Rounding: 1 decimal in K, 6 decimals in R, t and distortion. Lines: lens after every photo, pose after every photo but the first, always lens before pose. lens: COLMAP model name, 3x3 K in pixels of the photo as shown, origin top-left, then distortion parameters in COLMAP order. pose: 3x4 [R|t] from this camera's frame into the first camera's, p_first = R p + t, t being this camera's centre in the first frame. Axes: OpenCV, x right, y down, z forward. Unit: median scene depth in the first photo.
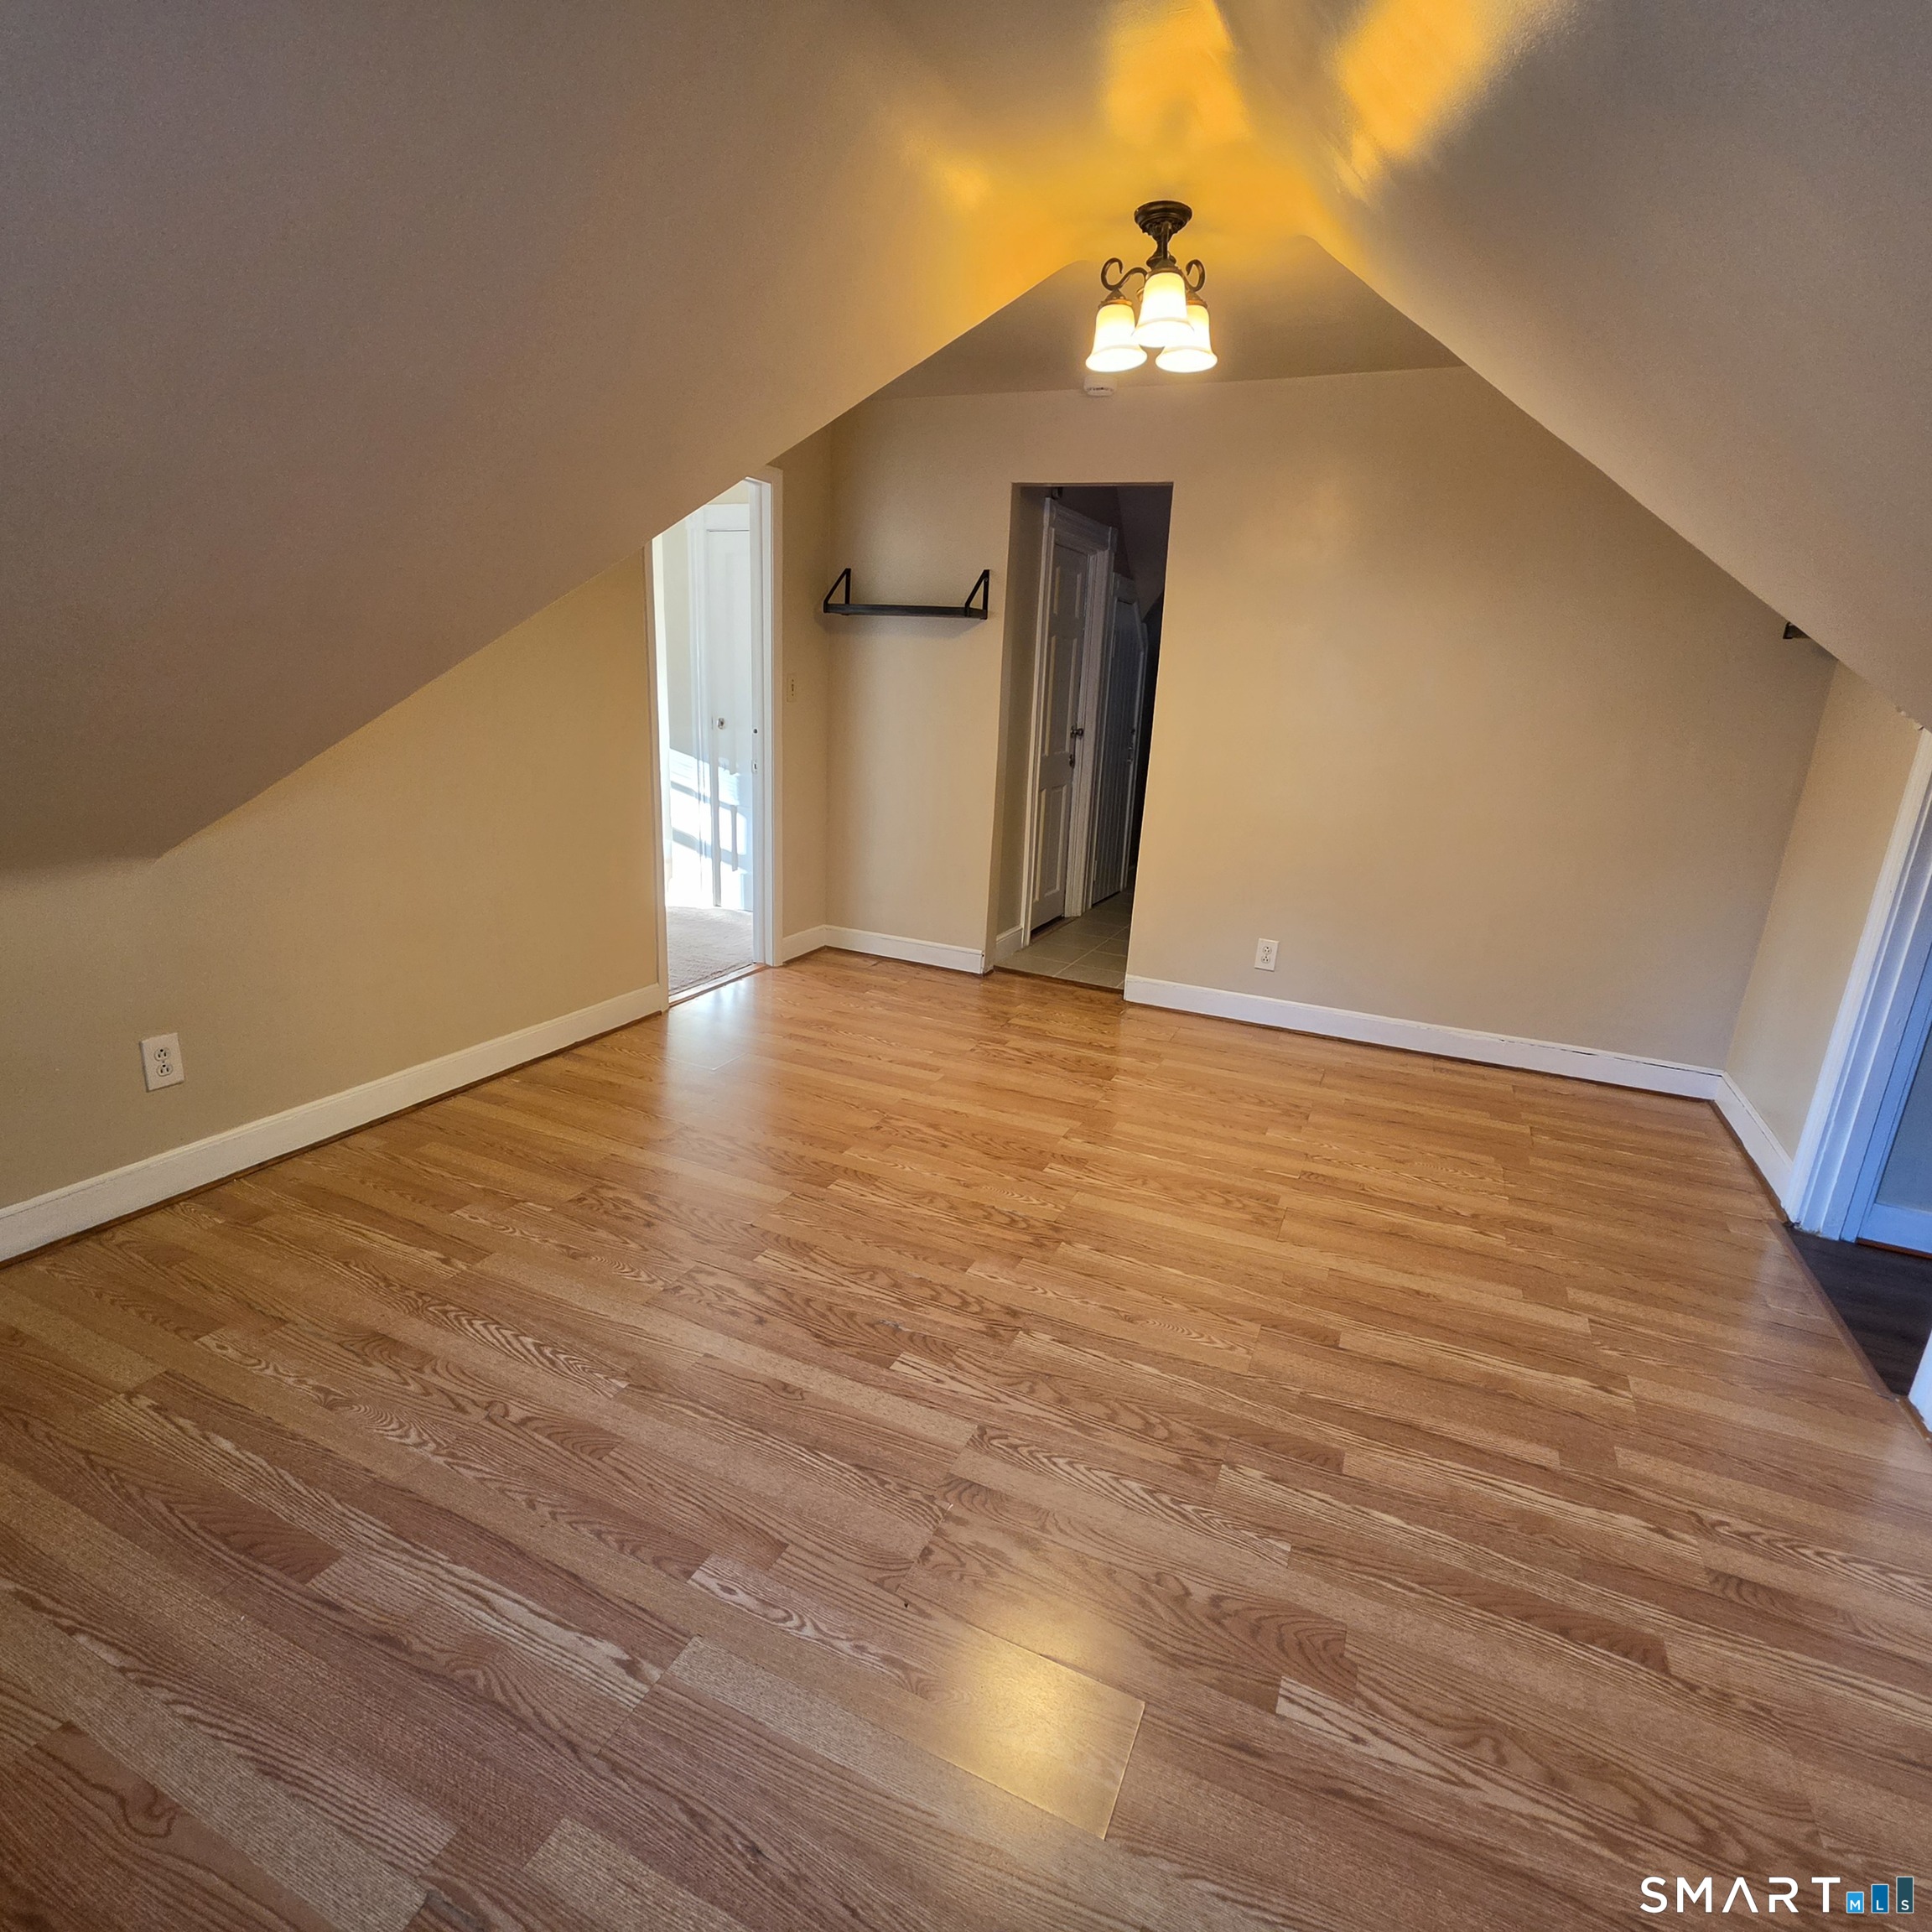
lens RADIAL K [[1040.7, 0, 972.0], [0, 1040.7, 966.7], [0, 0, 1]] dist [-0.002290, -0.000724]
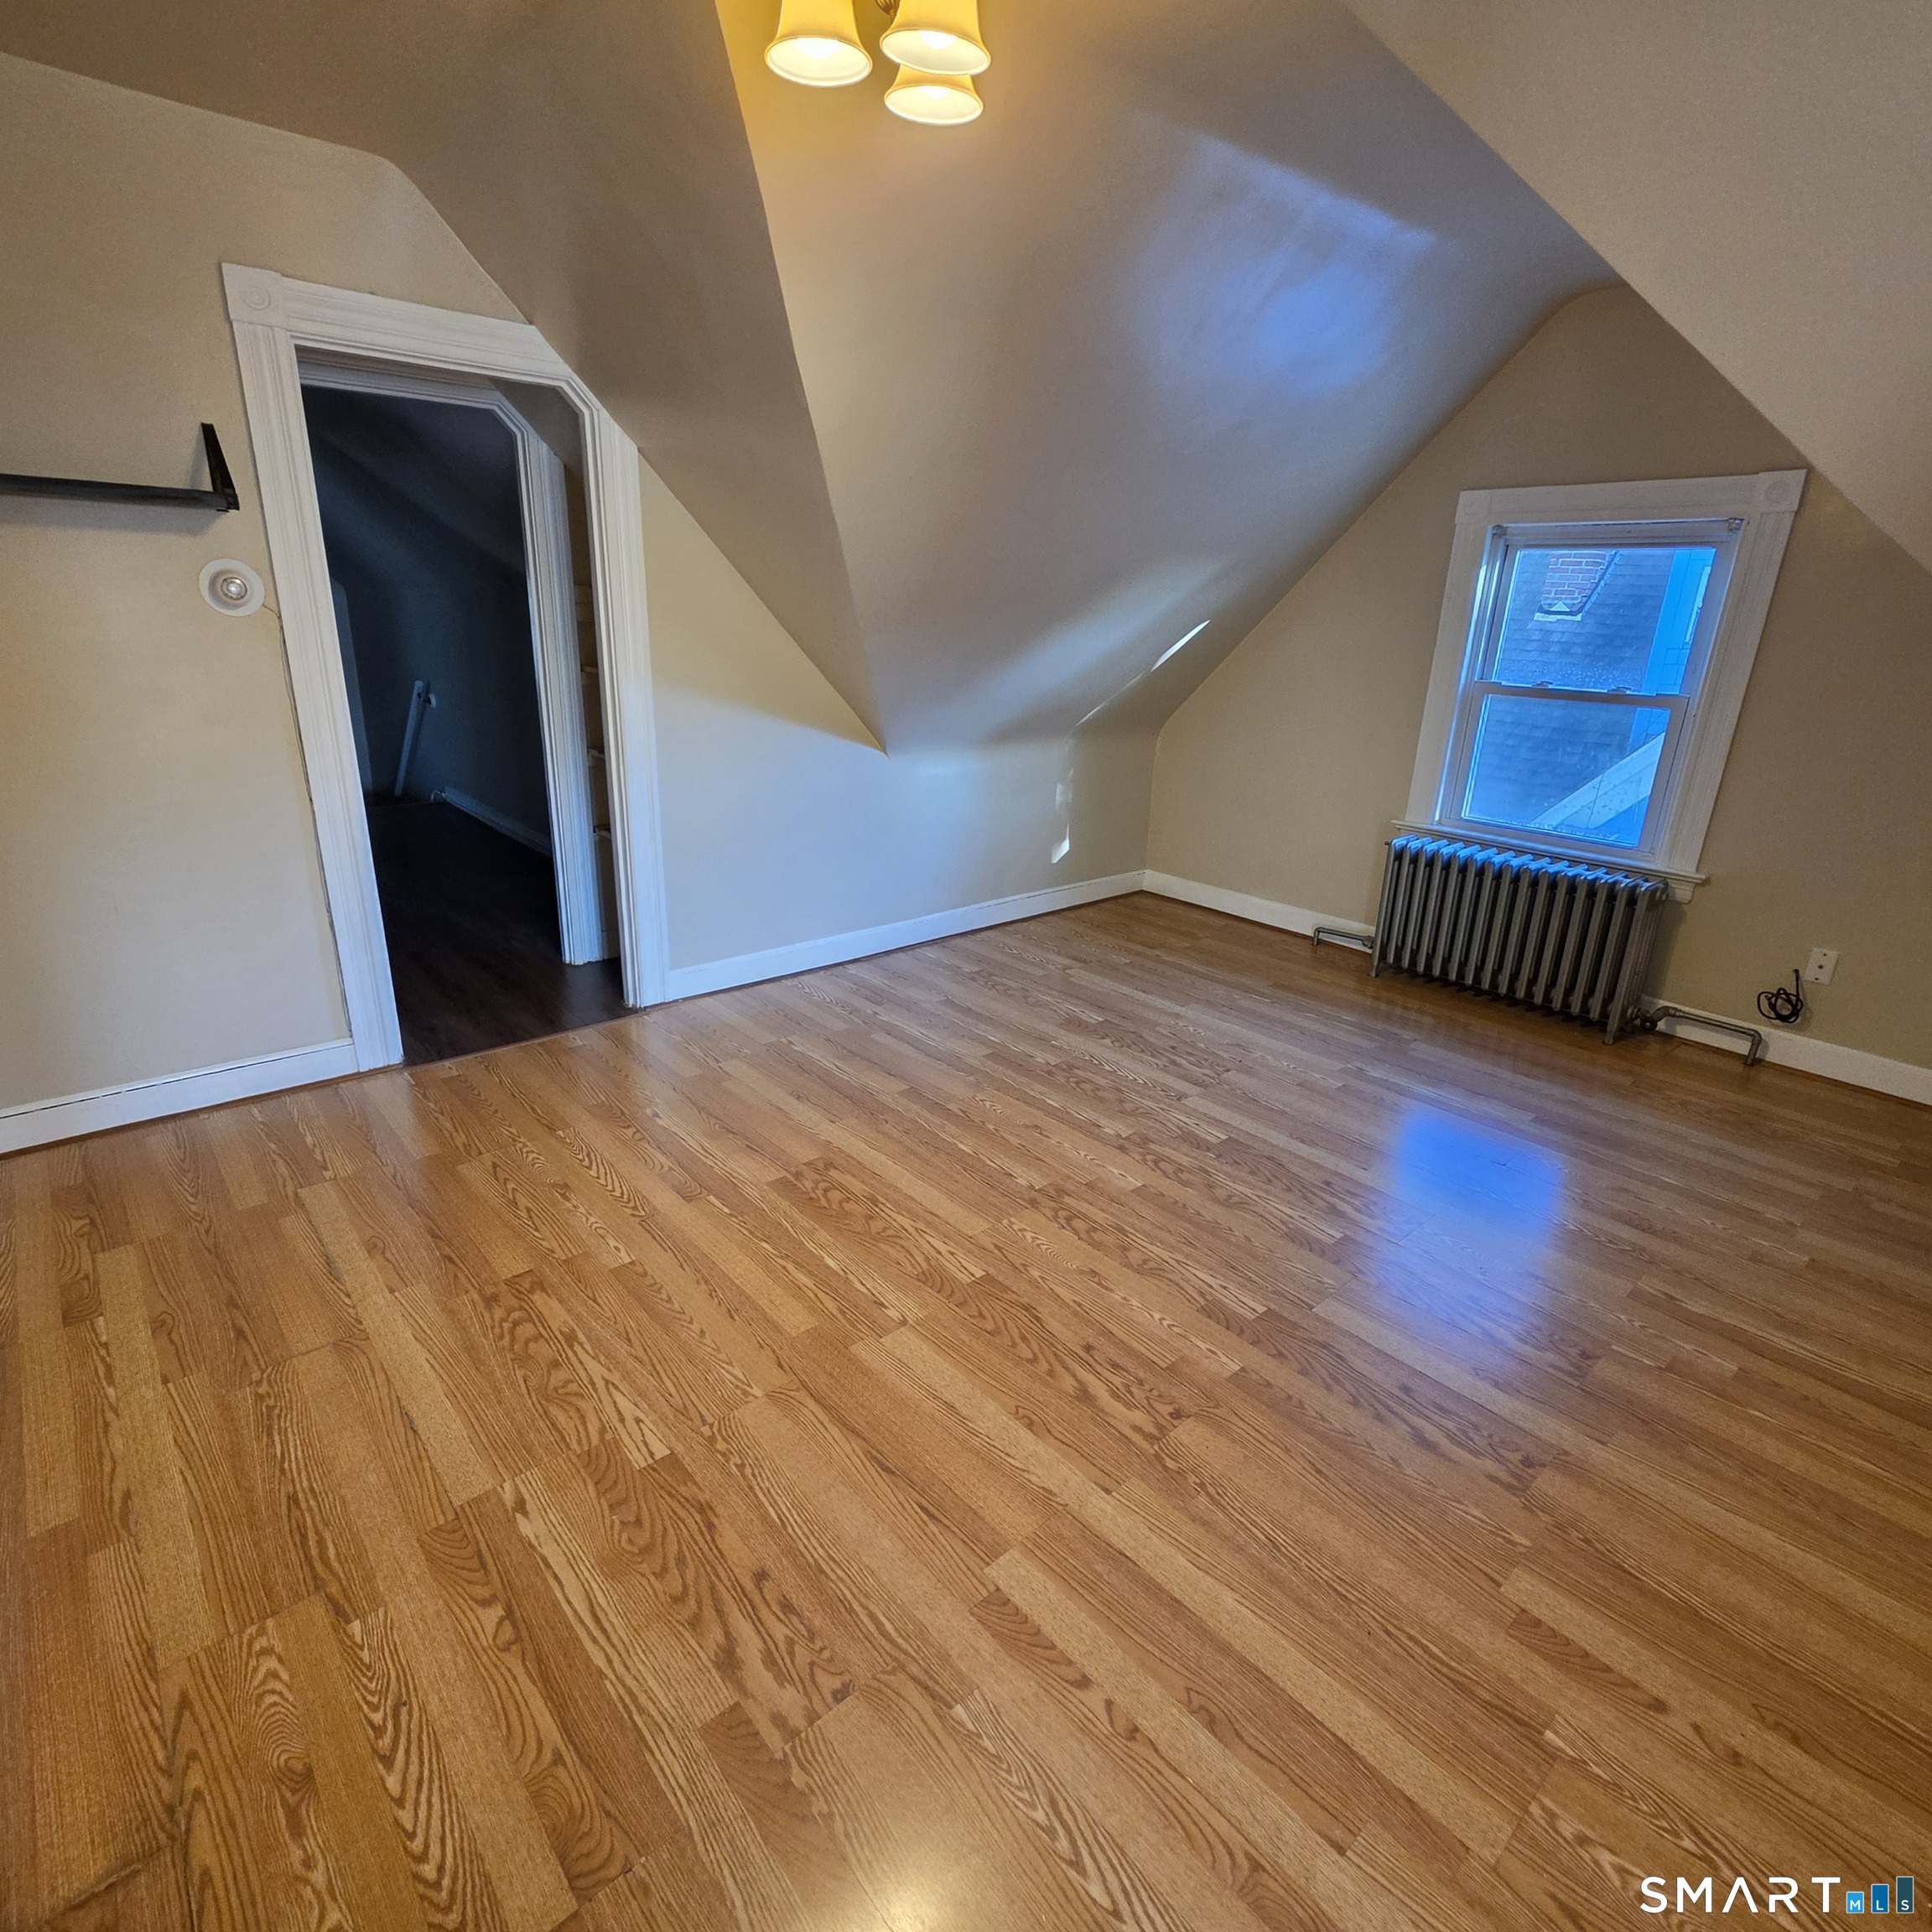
lens RADIAL K [[1040.7, 0, 967.2], [0, 1040.7, 963.6], [0, 0, 1]] dist [-0.002290, -0.000724]
pose [[-0.908954, -0.204558, 0.363261, -0.184595], [0.037741, 0.827392, 0.560355, -0.516116], [-0.415184, 0.523047, -0.744341, 1.729472]]
